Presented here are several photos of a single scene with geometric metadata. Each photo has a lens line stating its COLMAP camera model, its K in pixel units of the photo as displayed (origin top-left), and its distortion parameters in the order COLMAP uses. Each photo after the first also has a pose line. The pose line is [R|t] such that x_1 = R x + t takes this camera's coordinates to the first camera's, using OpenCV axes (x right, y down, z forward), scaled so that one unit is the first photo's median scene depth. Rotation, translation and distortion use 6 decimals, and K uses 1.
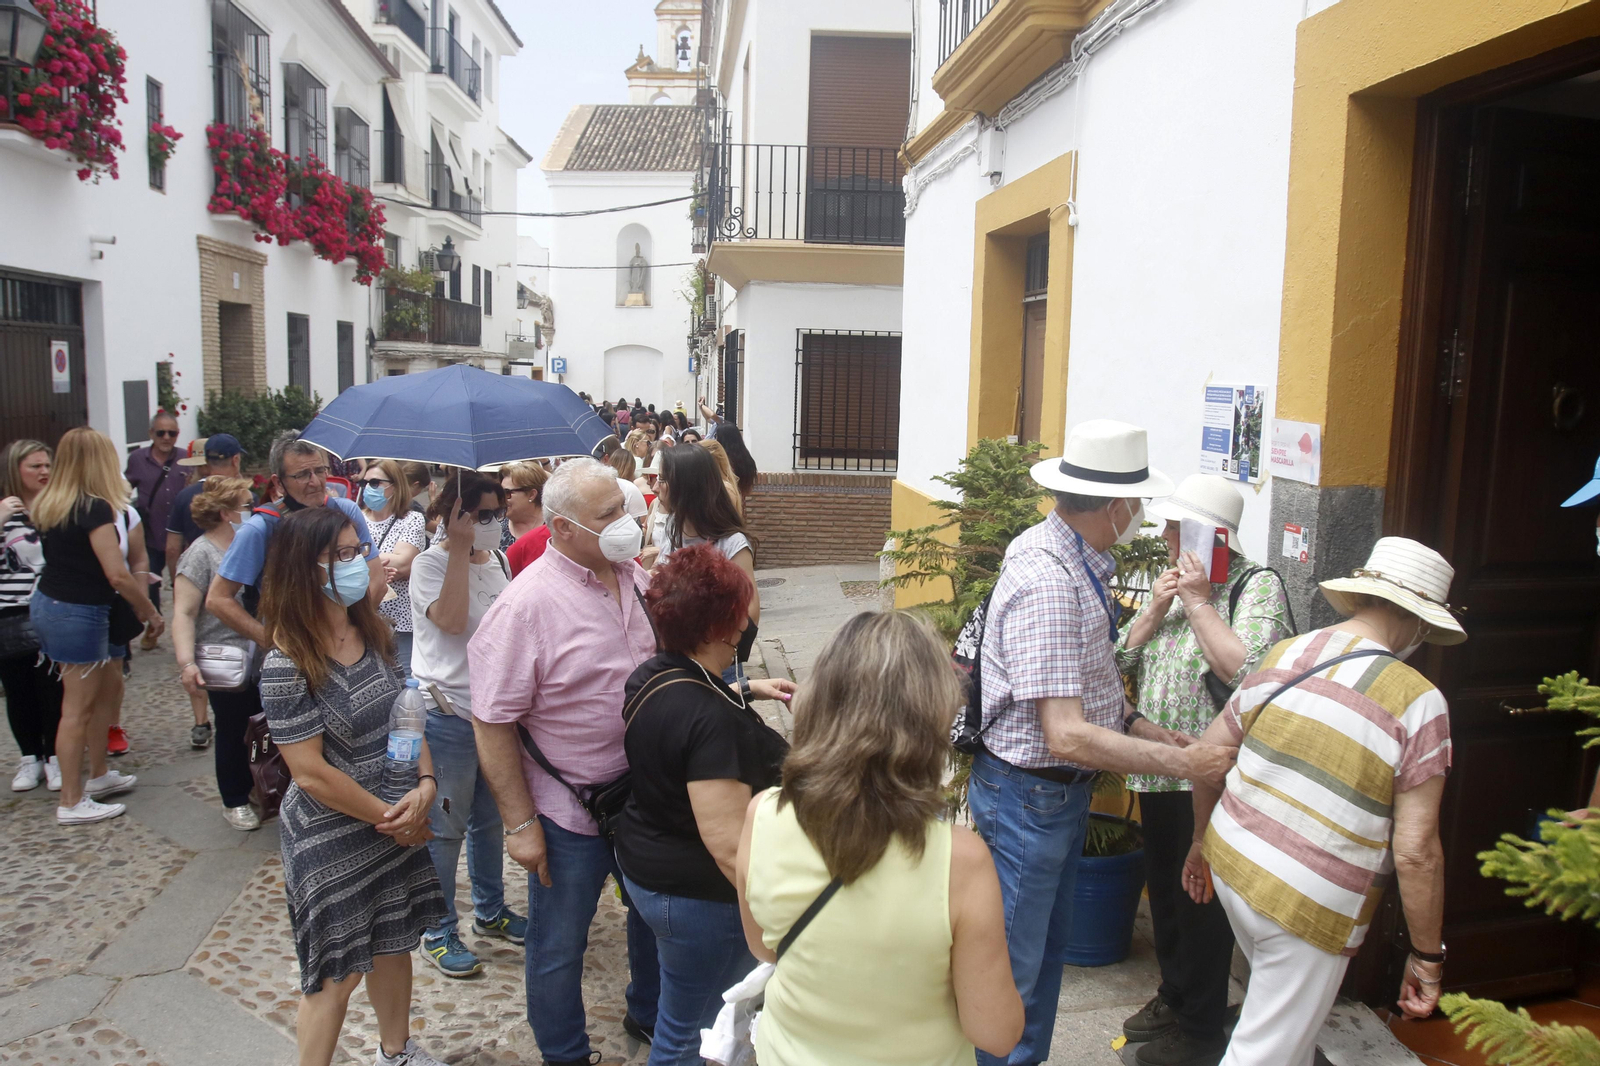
lens RADIAL K [[1185.9, 0, 800.0], [0, 1185.9, 533.0], [0, 0, 1]] dist [-0.087173, 0.051743]
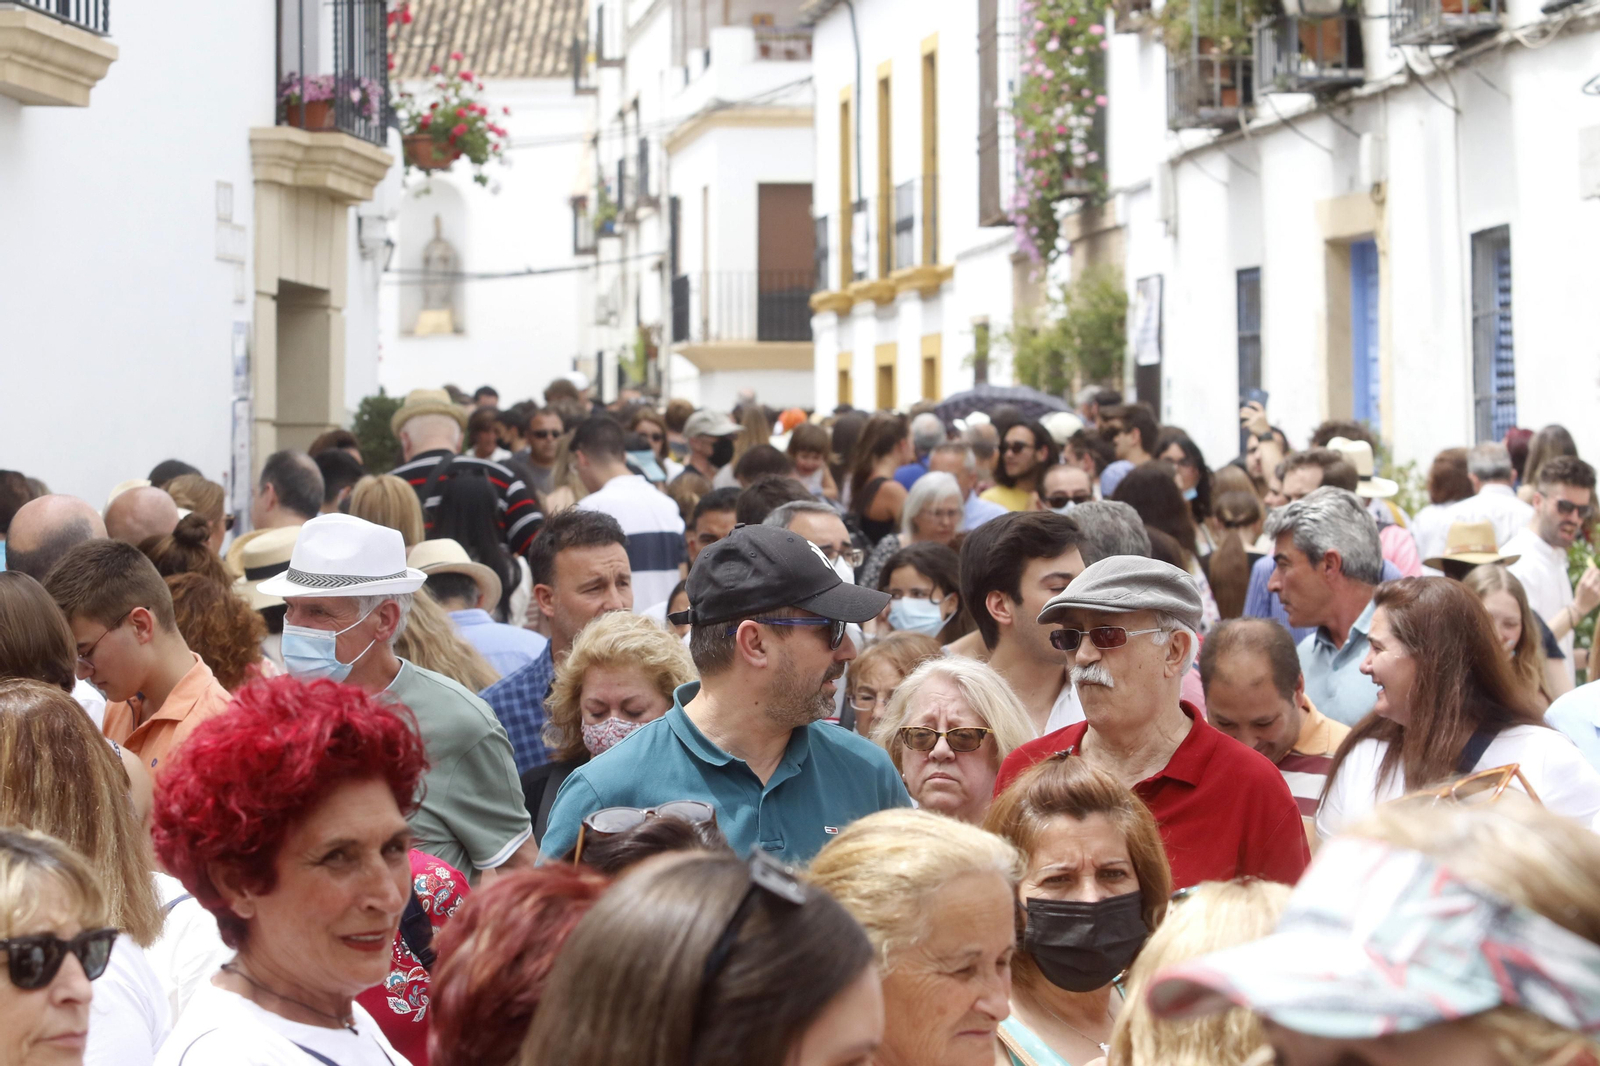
lens RADIAL K [[5274.5, 0, 800.0], [0, 5274.5, 533.0], [0, 0, 1]] dist [-0.291210, -0.162862]
pose [[0.999597, -0.027696, 0.006186, 0.002632], [0.028277, 0.990490, -0.134645, 0.206077], [-0.002398, 0.134766, 0.990875, -1.257908]]
